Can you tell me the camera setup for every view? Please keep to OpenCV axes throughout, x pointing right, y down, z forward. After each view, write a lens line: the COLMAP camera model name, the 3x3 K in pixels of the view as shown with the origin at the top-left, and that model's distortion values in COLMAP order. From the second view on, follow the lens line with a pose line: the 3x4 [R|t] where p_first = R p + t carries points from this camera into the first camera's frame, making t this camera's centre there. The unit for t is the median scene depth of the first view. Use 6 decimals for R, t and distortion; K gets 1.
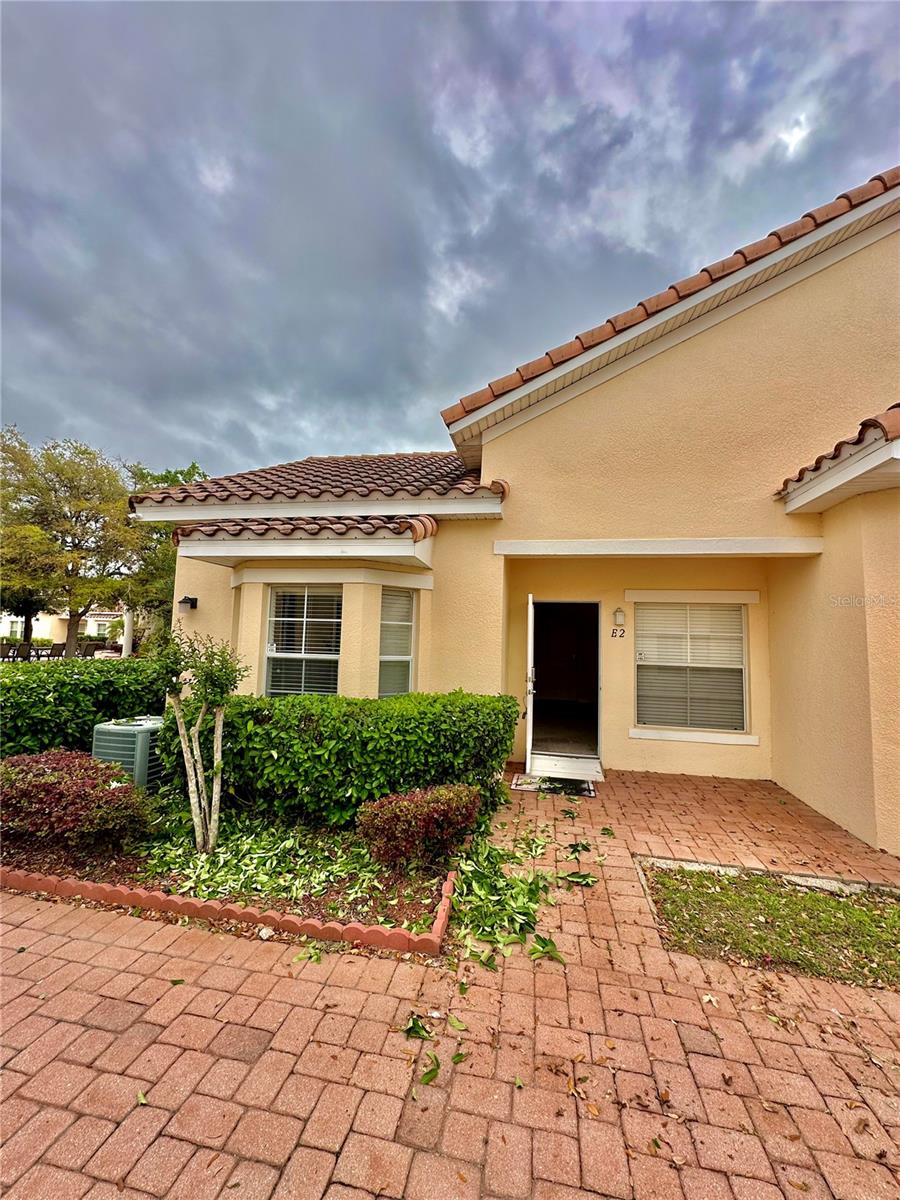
lens RADIAL K [[479.8, 0, 450.1], [0, 479.8, 602.5], [0, 0, 1]] dist [-0.001928, 0.000457]
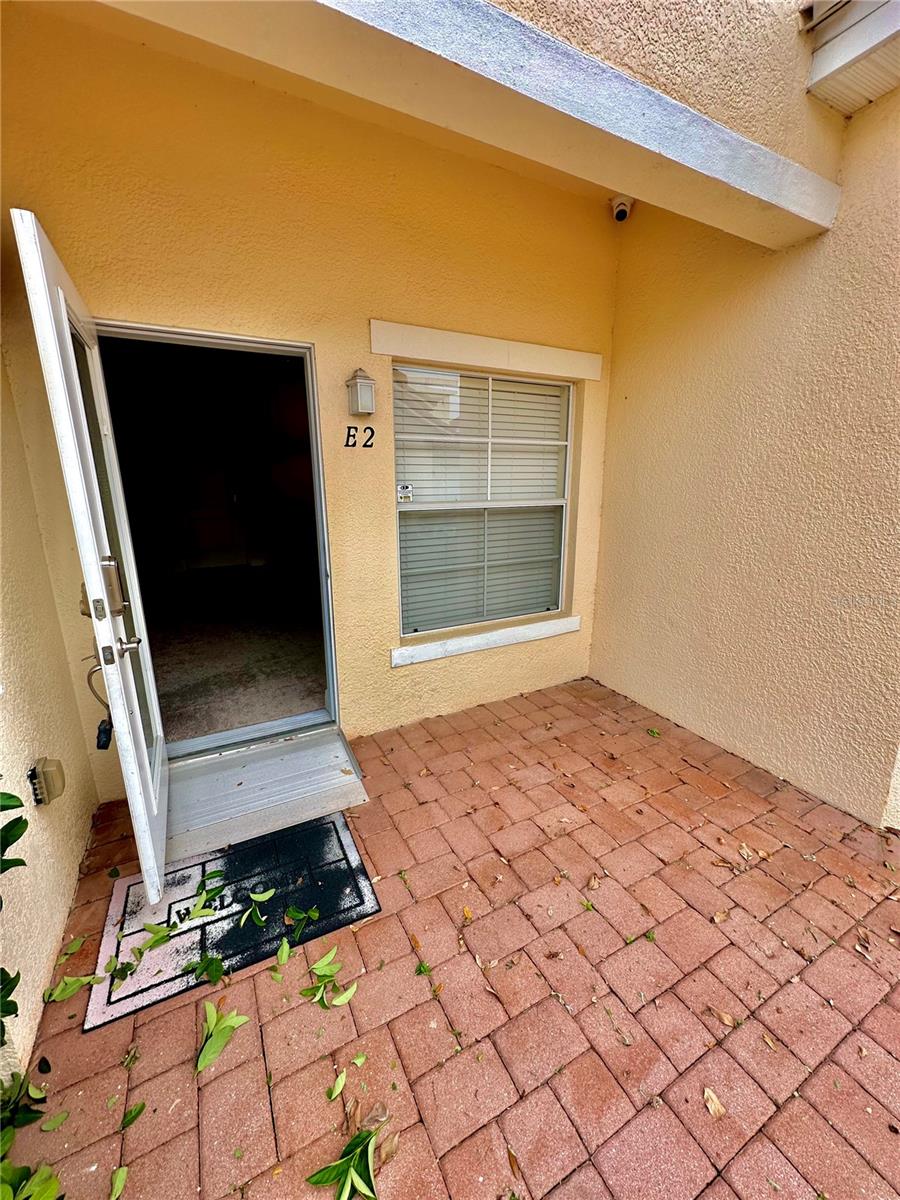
lens RADIAL K [[479.8, 0, 448.1], [0, 479.8, 601.5], [0, 0, 1]] dist [-0.001928, 0.000457]
pose [[0.780635, -0.185027, 0.596971, 0.146301], [-0.020816, 0.946945, 0.320720, 0.066758], [-0.624640, -0.262792, 0.735367, 0.643922]]
